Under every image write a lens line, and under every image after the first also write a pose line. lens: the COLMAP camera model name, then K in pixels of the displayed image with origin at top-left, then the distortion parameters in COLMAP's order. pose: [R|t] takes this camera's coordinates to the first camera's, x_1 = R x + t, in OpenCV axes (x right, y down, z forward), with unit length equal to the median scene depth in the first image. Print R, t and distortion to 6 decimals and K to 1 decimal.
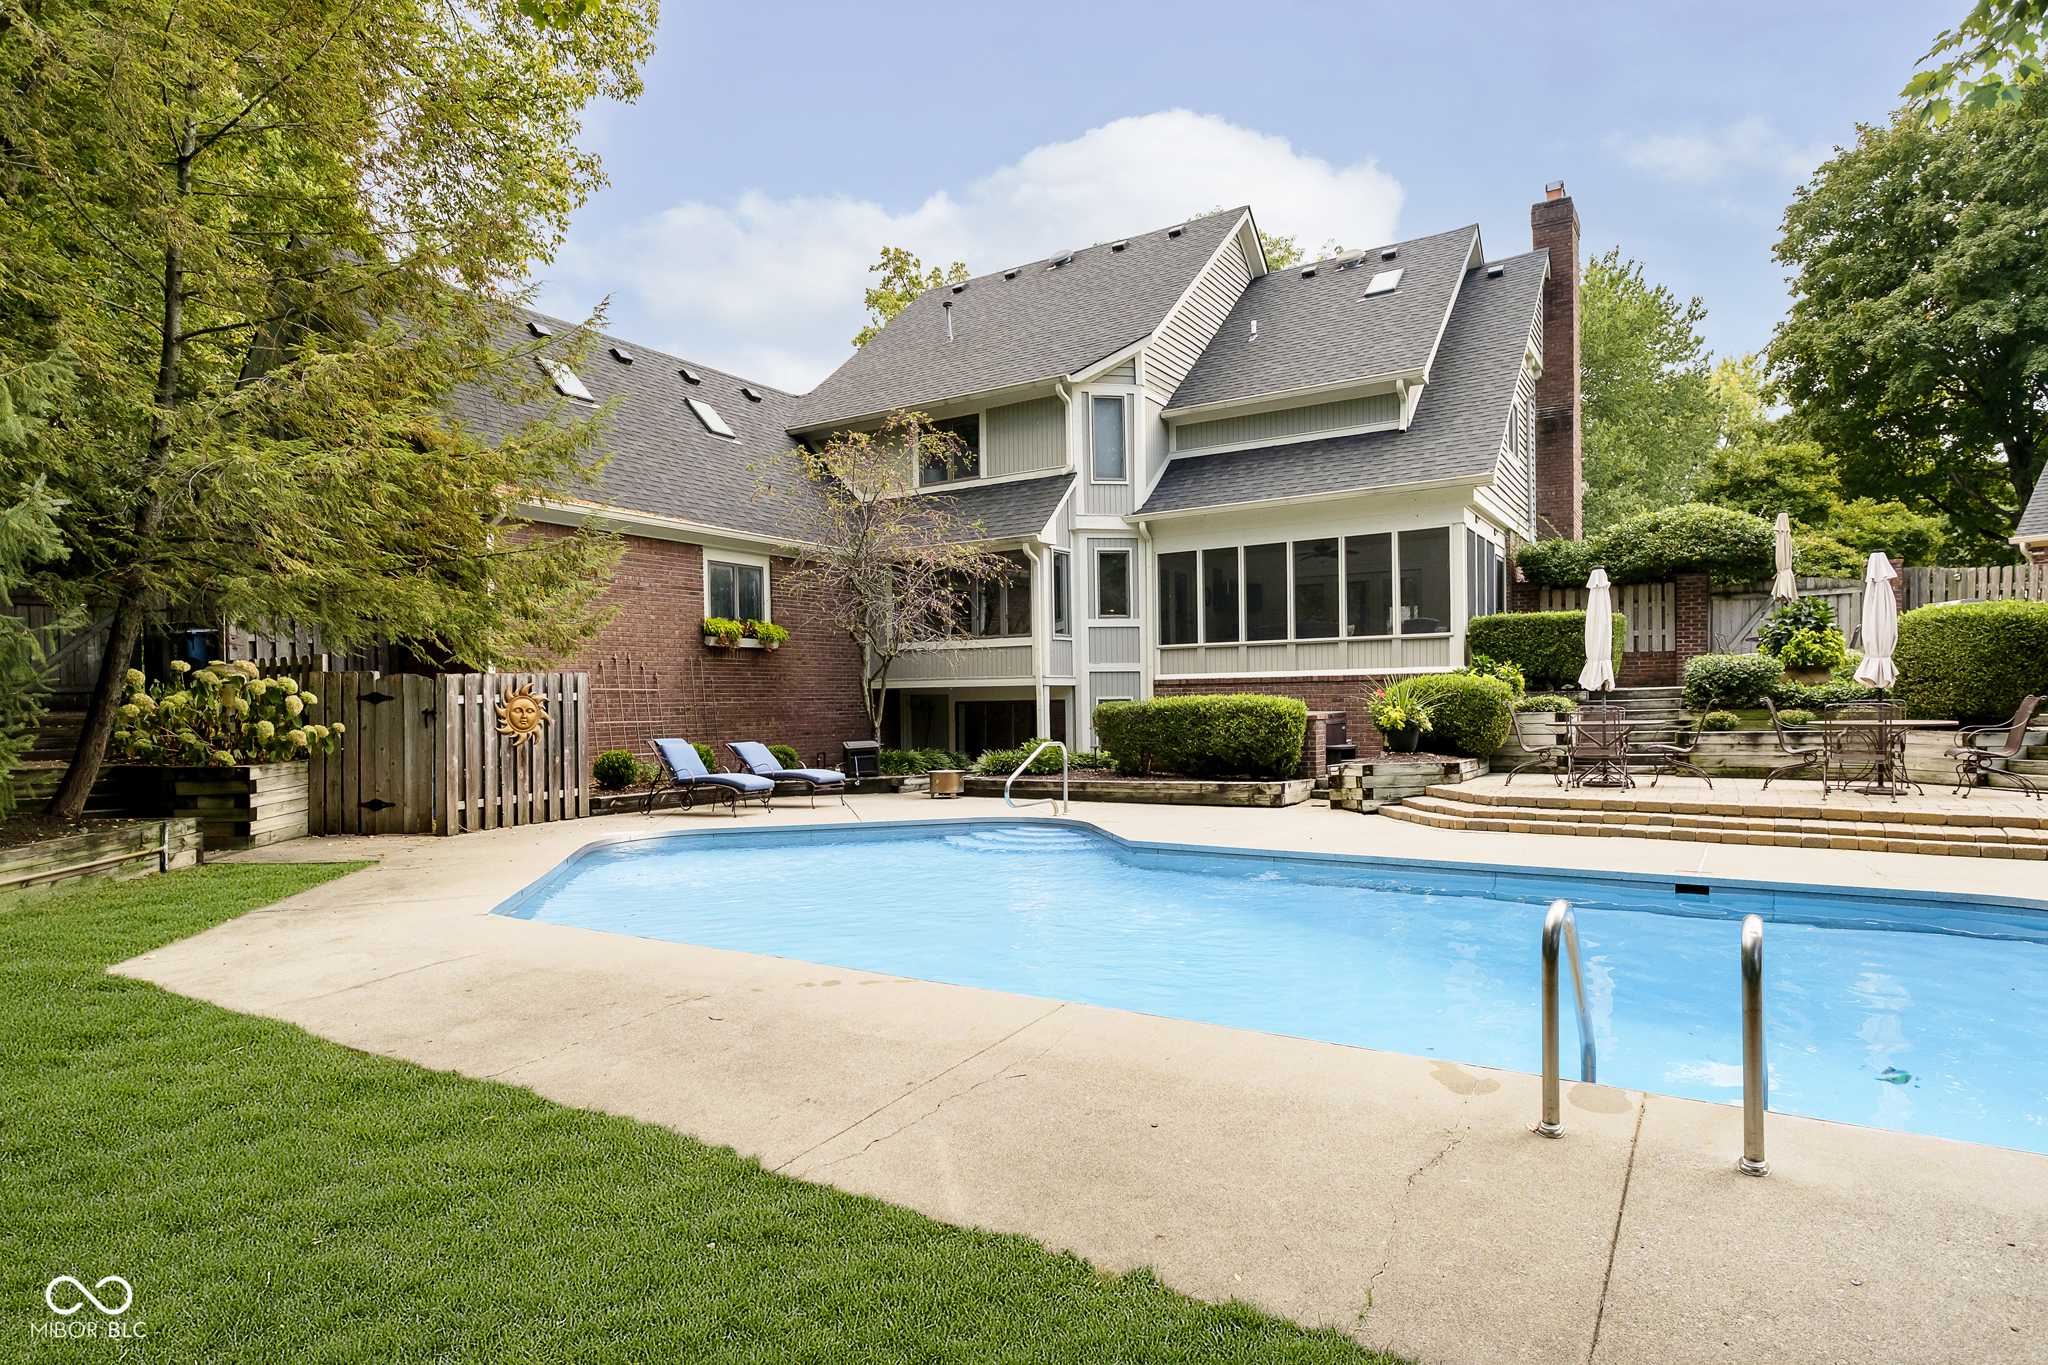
lens RADIAL K [[1104.3, 0, 1021.2], [0, 1104.3, 690.6], [0, 0, 1]] dist [0.001170, 0.000034]
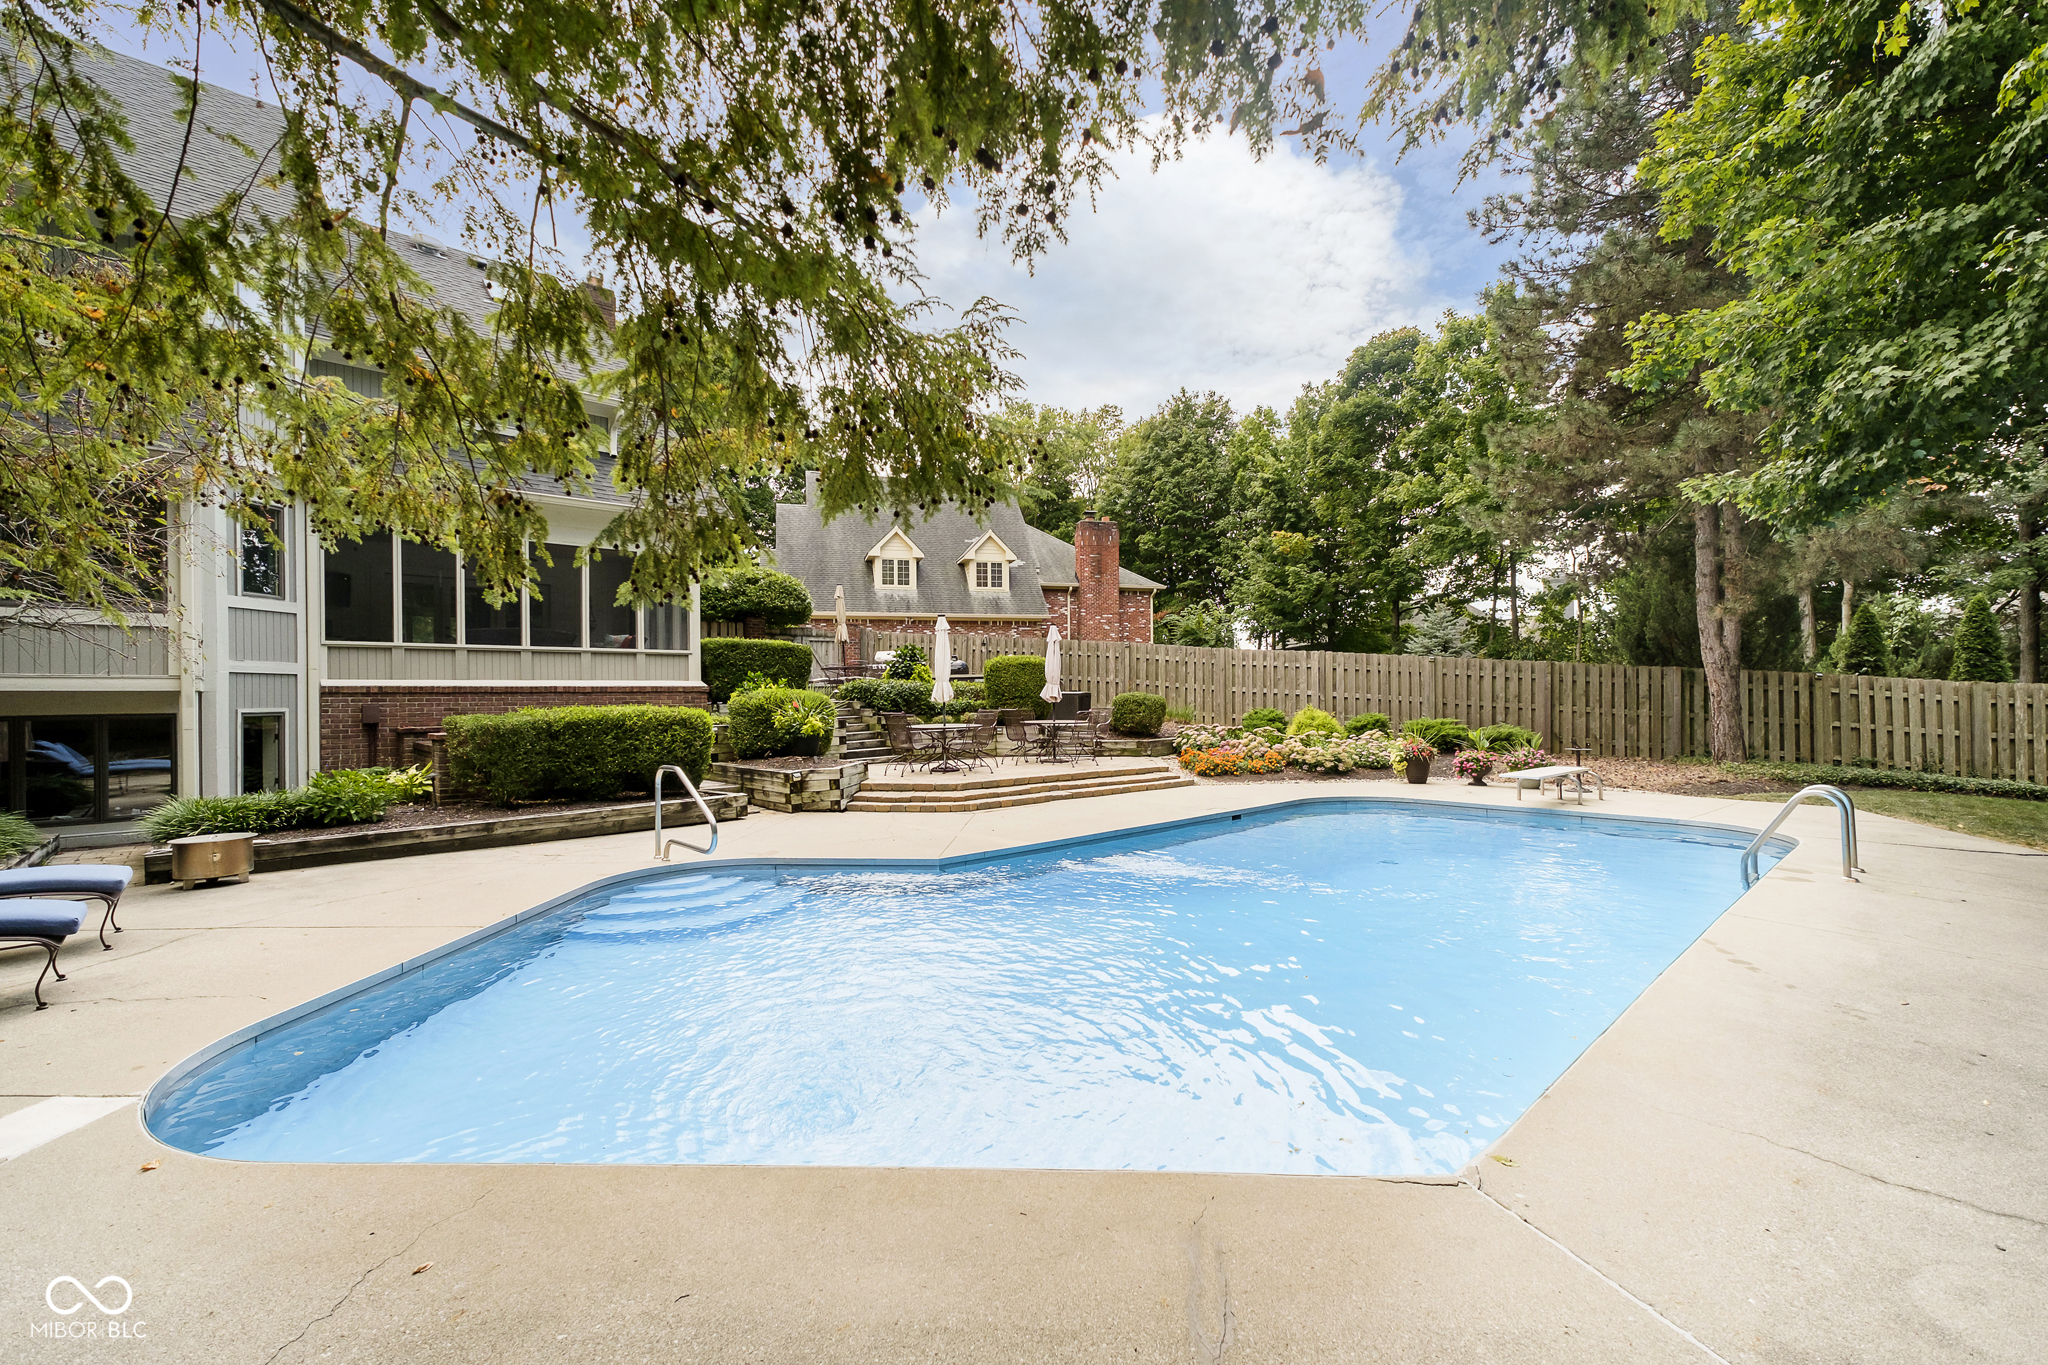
lens RADIAL K [[859.1, 0, 1019.3], [0, 859.1, 693.0], [0, 0, 1]] dist [-0.000358, -0.000048]
pose [[0.268778, 0.014613, 0.963091, -0.377964], [-0.003849, 0.999893, -0.014097, 0.001587], [-0.963194, 0.000082, 0.268805, 0.457589]]
